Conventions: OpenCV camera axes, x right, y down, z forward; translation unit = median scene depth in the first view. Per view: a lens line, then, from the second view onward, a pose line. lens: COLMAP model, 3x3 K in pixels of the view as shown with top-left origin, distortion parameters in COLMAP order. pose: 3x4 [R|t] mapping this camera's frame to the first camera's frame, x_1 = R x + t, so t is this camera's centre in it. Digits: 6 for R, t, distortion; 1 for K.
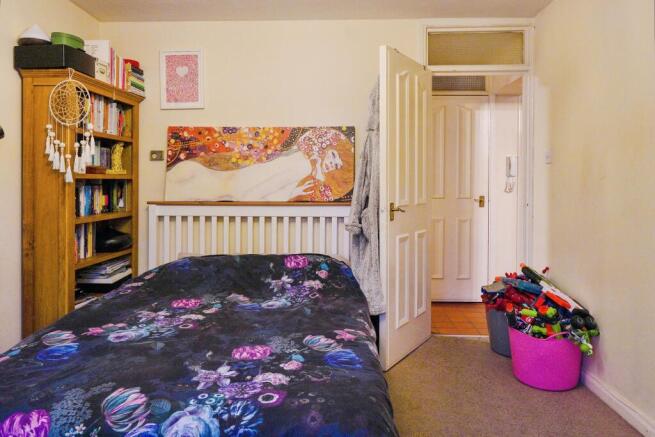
lens RADIAL K [[457.0, 0, 325.1], [0, 457.0, 189.3], [0, 0, 1]] dist [0.003022, -0.001707]
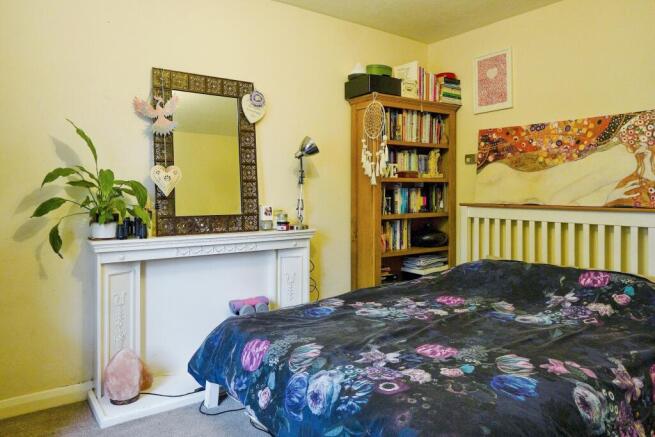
lens RADIAL K [[457.0, 0, 325.1], [0, 457.0, 189.3], [0, 0, 1]] dist [0.003022, -0.001707]
pose [[0.628008, -0.003564, -0.778199, 0.262998], [-0.008222, 0.999903, -0.011214, 0.010106], [0.778164, 0.013441, 0.627918, 0.103182]]
